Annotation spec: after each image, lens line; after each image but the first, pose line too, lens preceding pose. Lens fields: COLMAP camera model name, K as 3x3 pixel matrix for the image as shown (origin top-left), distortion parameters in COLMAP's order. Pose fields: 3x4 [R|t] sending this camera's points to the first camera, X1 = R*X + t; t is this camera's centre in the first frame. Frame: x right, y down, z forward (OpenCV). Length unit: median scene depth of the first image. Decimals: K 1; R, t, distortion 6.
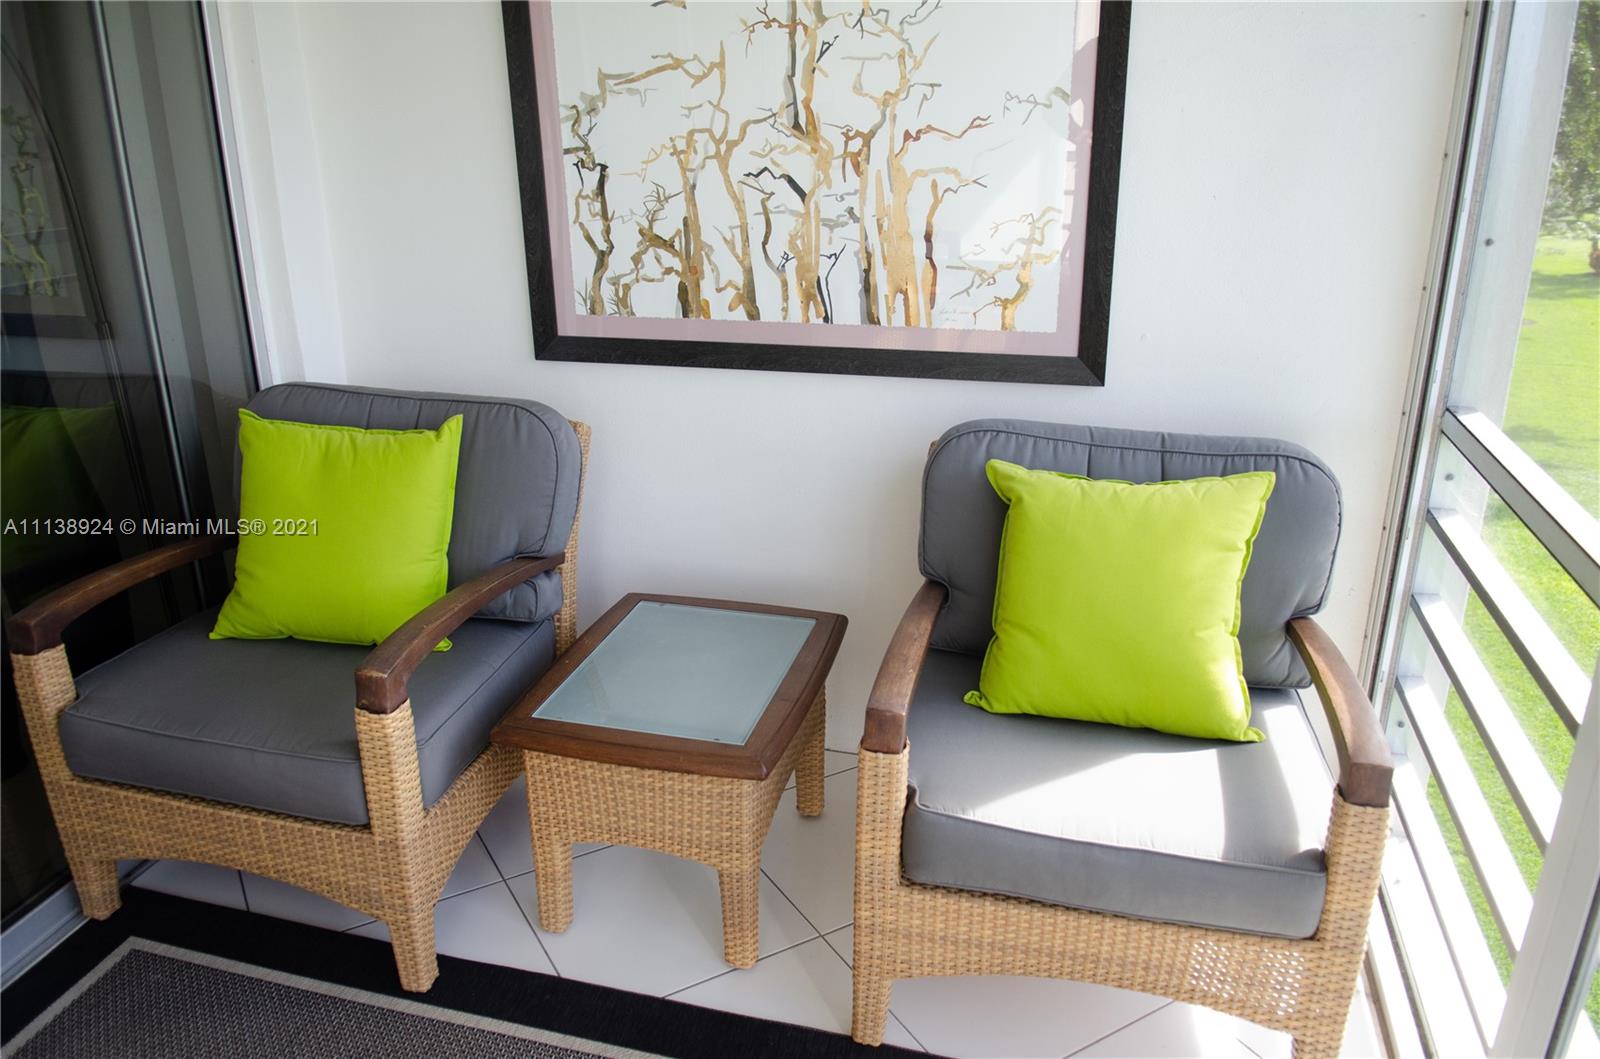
lens RADIAL K [[1188.8, 0, 803.3], [0, 1188.8, 530.3], [0, 0, 1]] dist [-0.020350, -0.043065]
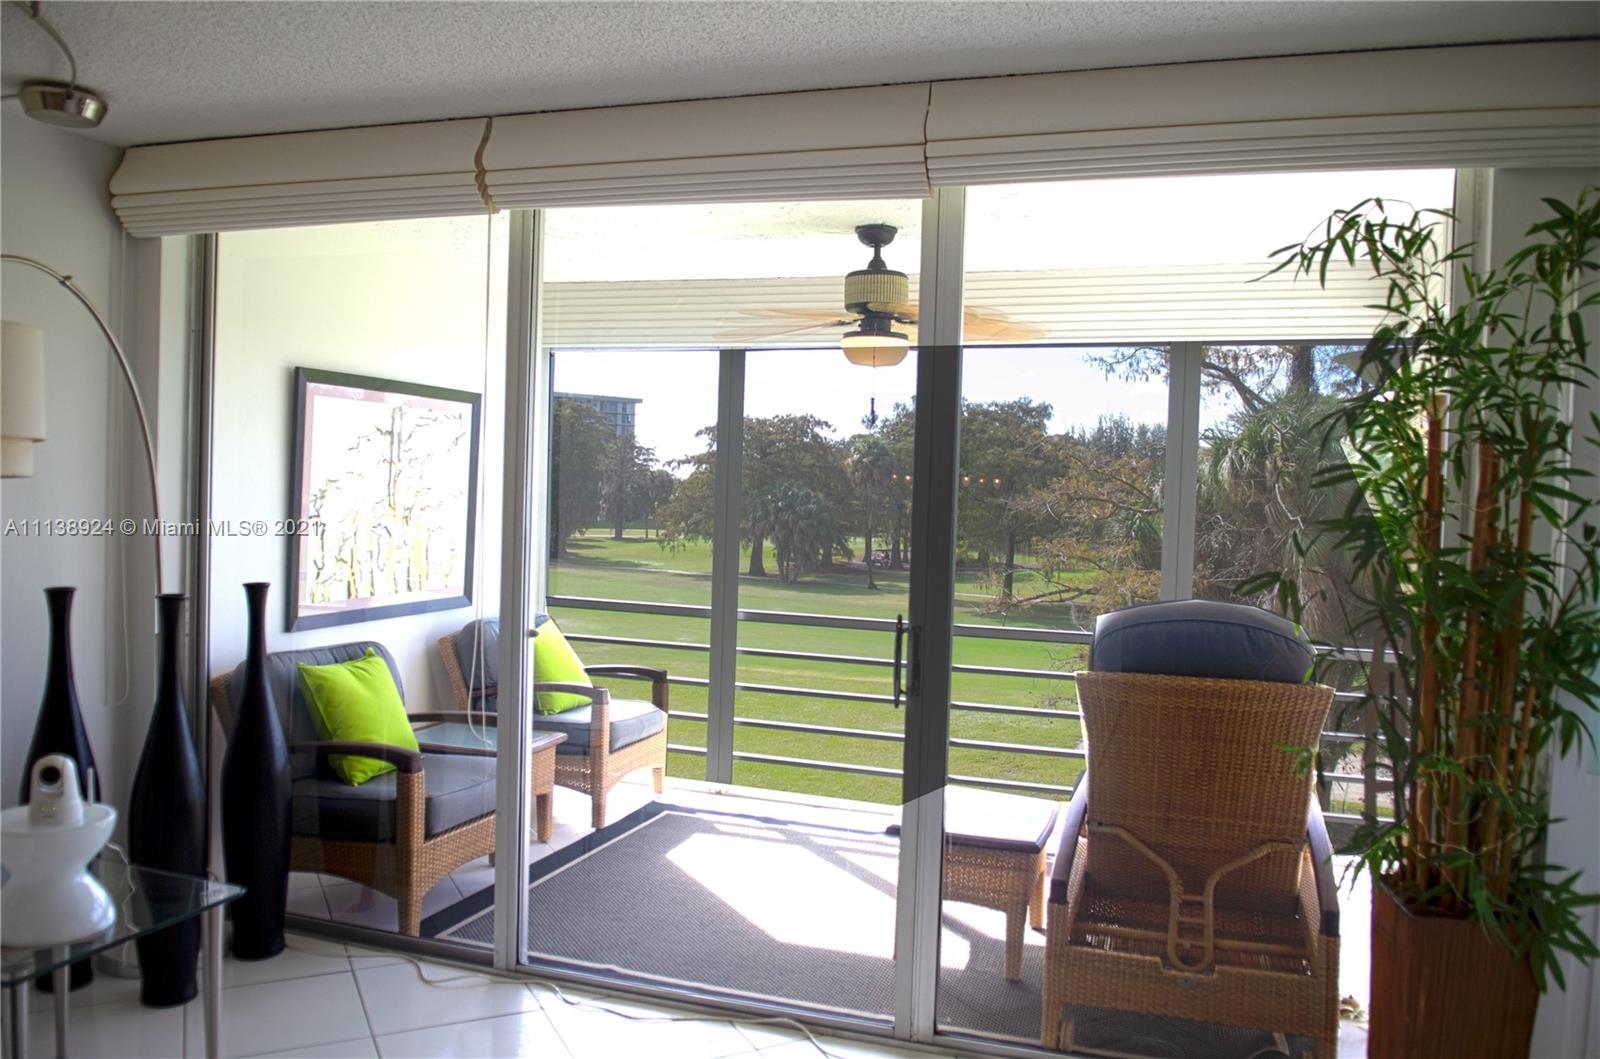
lens RADIAL K [[1188.8, 0, 803.3], [0, 1188.8, 530.3], [0, 0, 1]] dist [-0.020350, -0.043065]
pose [[0.059999, -0.022927, 0.997935, -2.099701], [0.313353, 0.949632, 0.002978, -0.061718], [-0.947739, 0.312528, 0.064161, 0.145540]]
